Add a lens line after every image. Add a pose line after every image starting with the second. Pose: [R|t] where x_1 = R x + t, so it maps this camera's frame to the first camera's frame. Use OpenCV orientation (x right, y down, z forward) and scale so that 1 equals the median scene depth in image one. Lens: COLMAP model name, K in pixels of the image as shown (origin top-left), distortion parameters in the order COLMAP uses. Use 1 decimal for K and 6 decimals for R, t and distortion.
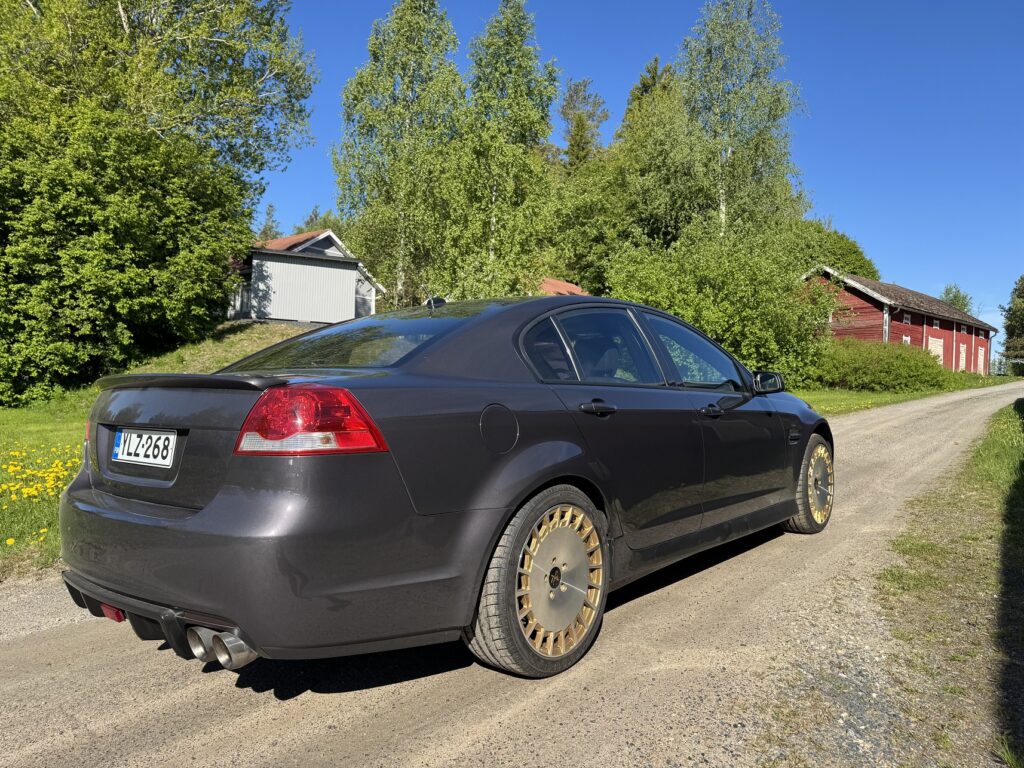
lens RADIAL K [[713.3, 0, 512.0], [0, 713.3, 384.0], [0, 0, 1]] dist [0.044284, -0.043492]
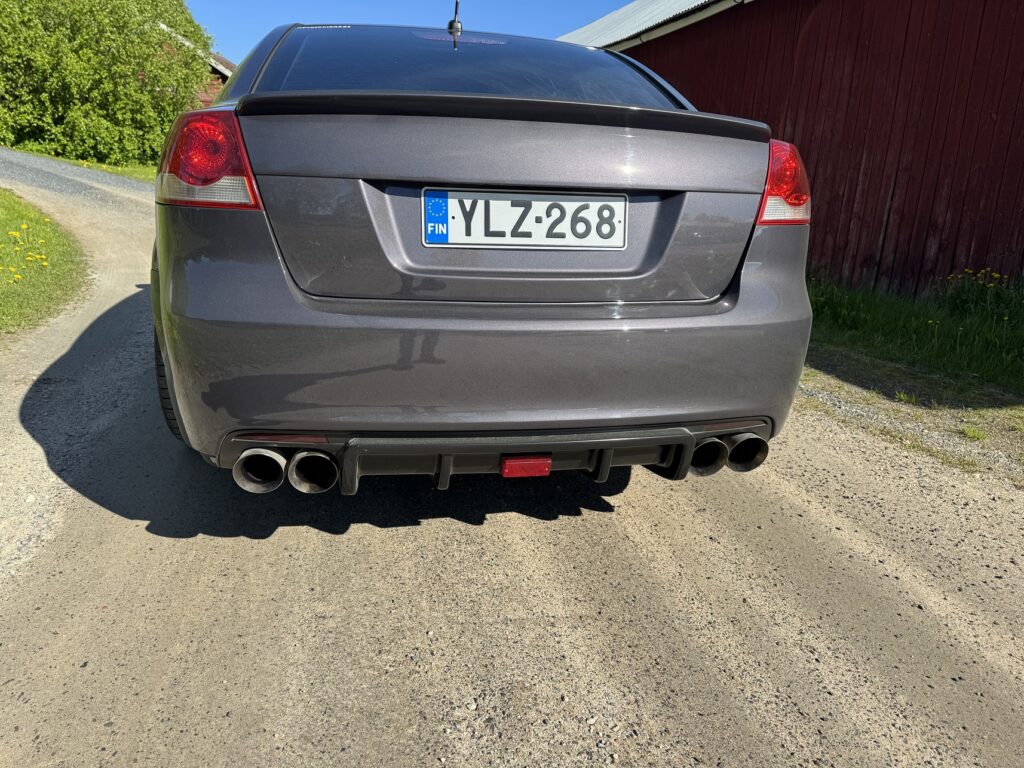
lens RADIAL K [[713.3, 0, 512.0], [0, 713.3, 384.0], [0, 0, 1]] dist [0.044284, -0.043492]
pose [[0.625953, -0.182433, 0.758222, -1.034815], [-0.049278, 0.961058, 0.271918, 0.054465], [-0.778302, -0.207572, 0.592587, 0.607847]]
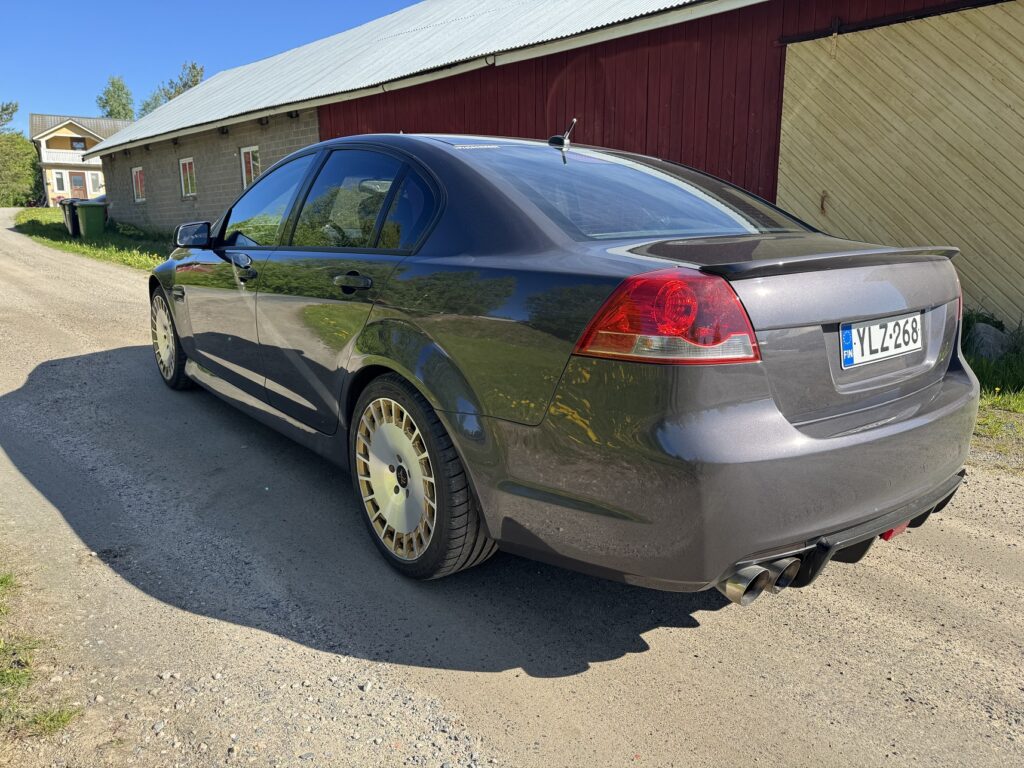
lens RADIAL K [[713.3, 0, 512.0], [0, 713.3, 384.0], [0, 0, 1]] dist [0.044284, -0.043492]
pose [[0.210884, -0.220496, 0.952318, -1.398803], [-0.009730, 0.973705, 0.227603, -0.044156], [-0.977463, -0.057264, 0.203193, 1.250060]]
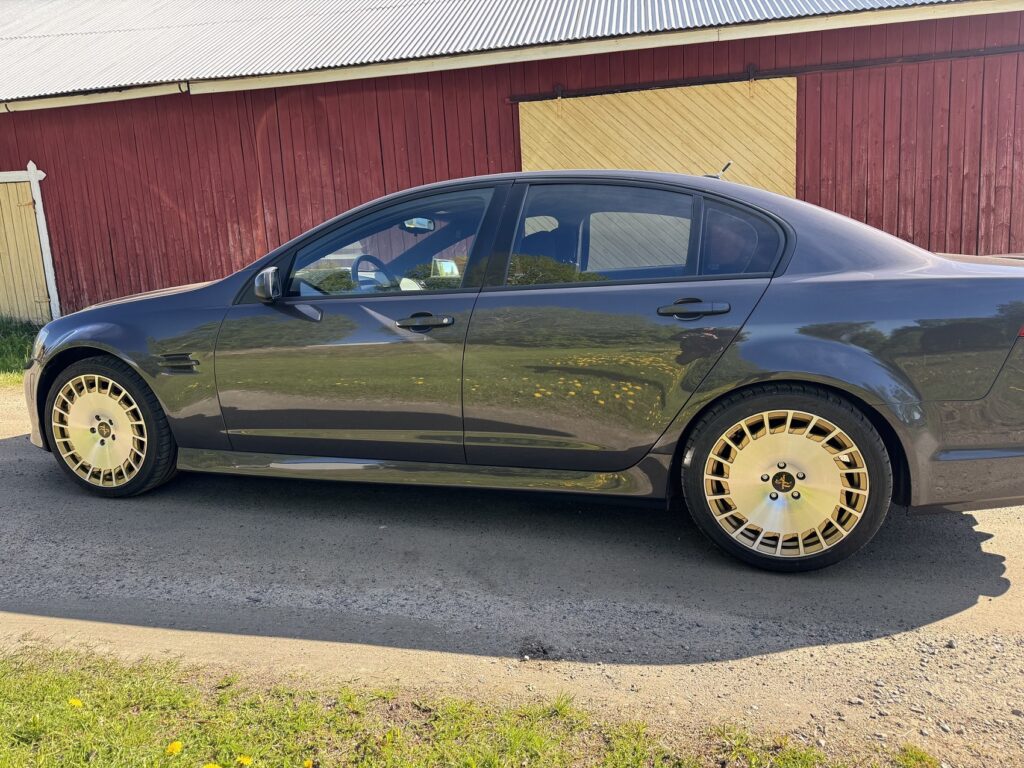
lens RADIAL K [[712.9, 0, 498.6], [0, 712.9, 402.3], [0, 0, 1]] dist [0.015552, -0.003436]
pose [[-0.389059, -0.175549, 0.904332, -1.297310], [0.026886, 0.979093, 0.201629, -0.035876], [-0.920820, 0.102759, -0.376205, 2.357725]]
